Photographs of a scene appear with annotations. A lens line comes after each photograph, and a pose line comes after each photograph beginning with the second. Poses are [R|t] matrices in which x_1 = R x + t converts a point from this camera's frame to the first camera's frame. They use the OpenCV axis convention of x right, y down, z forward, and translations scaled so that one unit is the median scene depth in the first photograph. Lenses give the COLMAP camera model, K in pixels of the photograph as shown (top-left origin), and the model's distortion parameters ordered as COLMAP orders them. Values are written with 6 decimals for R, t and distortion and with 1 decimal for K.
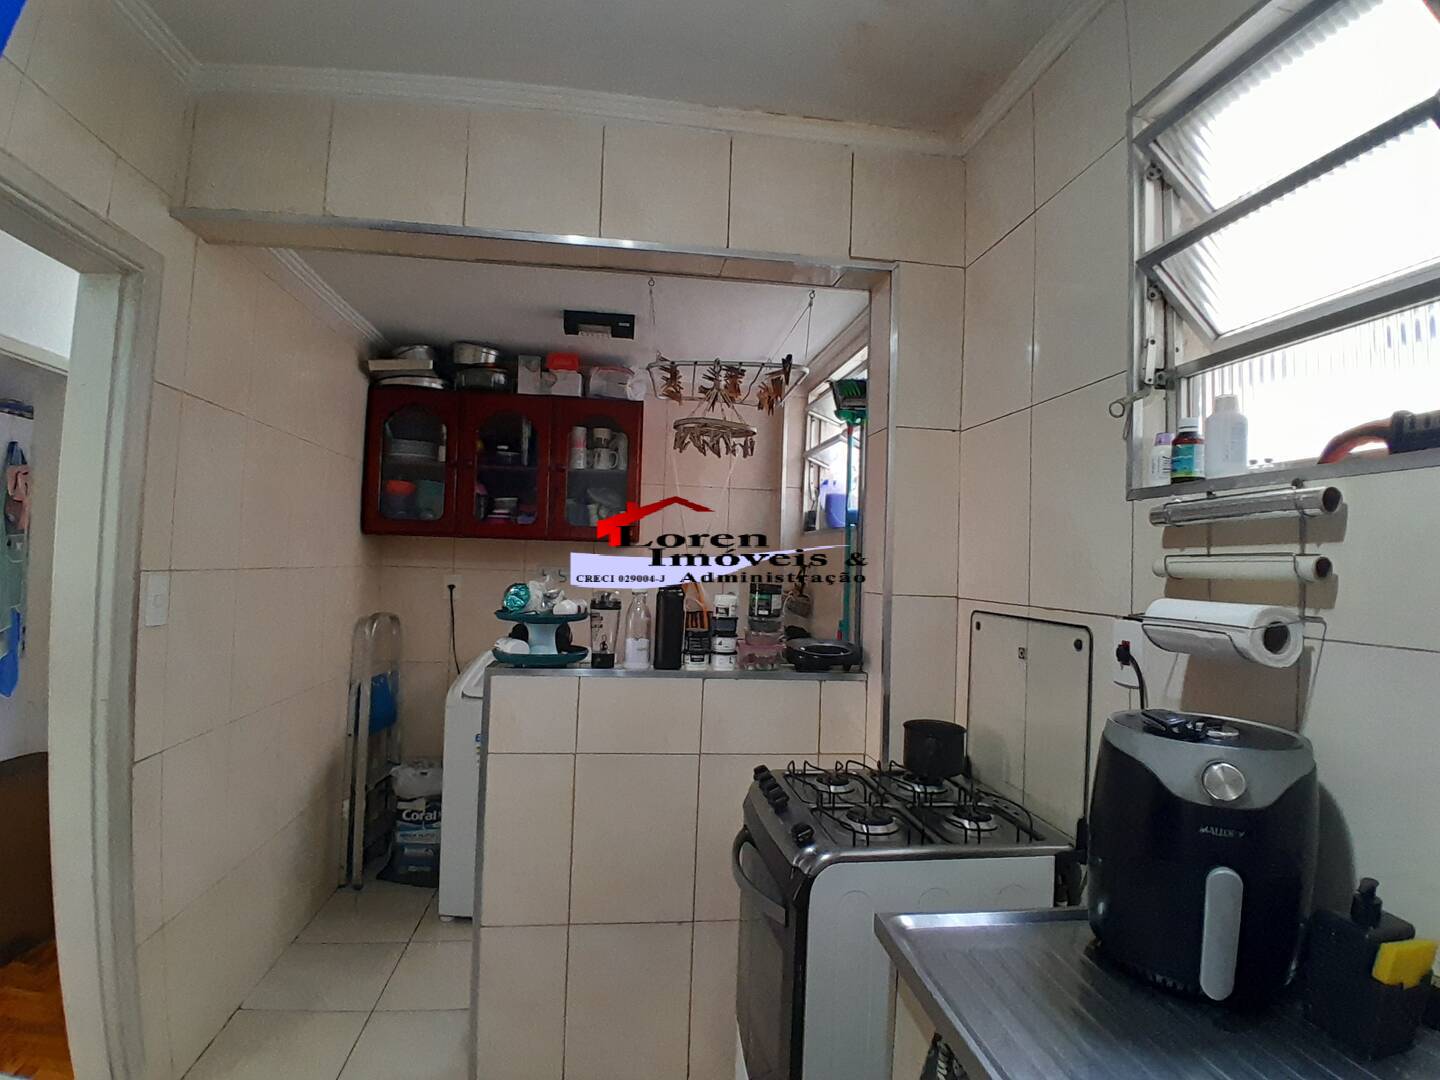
lens RADIAL K [[710.9, 0, 720.0], [0, 710.9, 540.0], [0, 0, 1]] dist [0.003210, -0.047367]
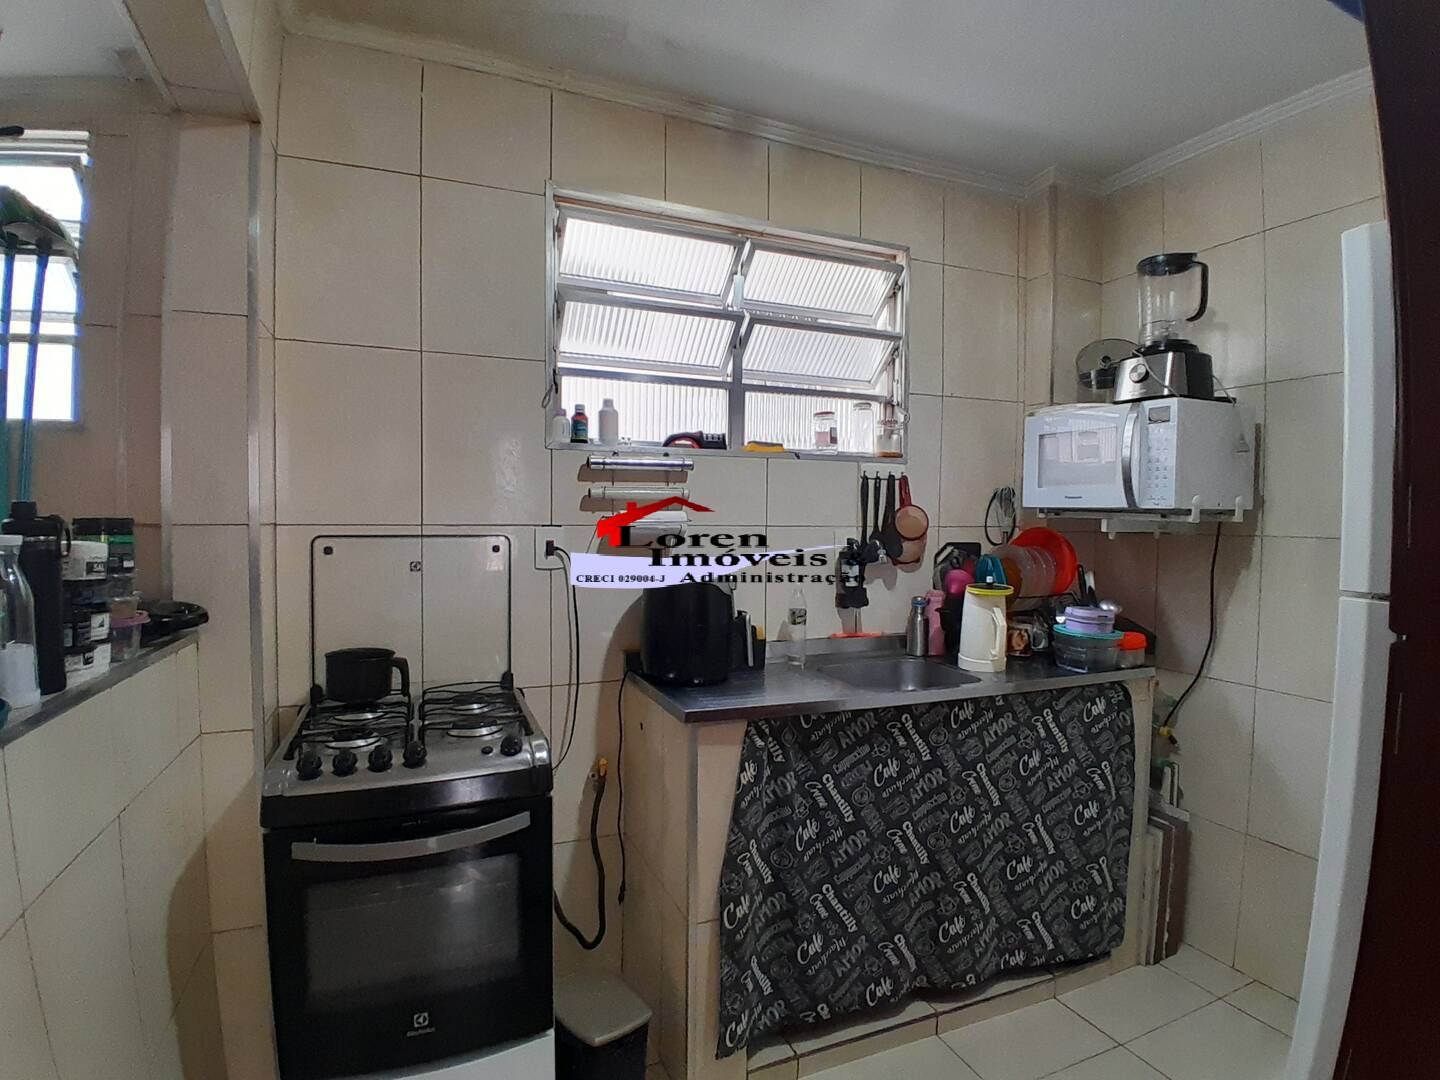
lens RADIAL K [[710.9, 0, 720.0], [0, 710.9, 540.0], [0, 0, 1]] dist [0.003210, -0.047367]
pose [[-0.237925, -0.063851, 0.969183, -0.925075], [-0.043013, 0.997551, 0.055160, 0.037379], [-0.970331, -0.028563, -0.240089, 0.918944]]
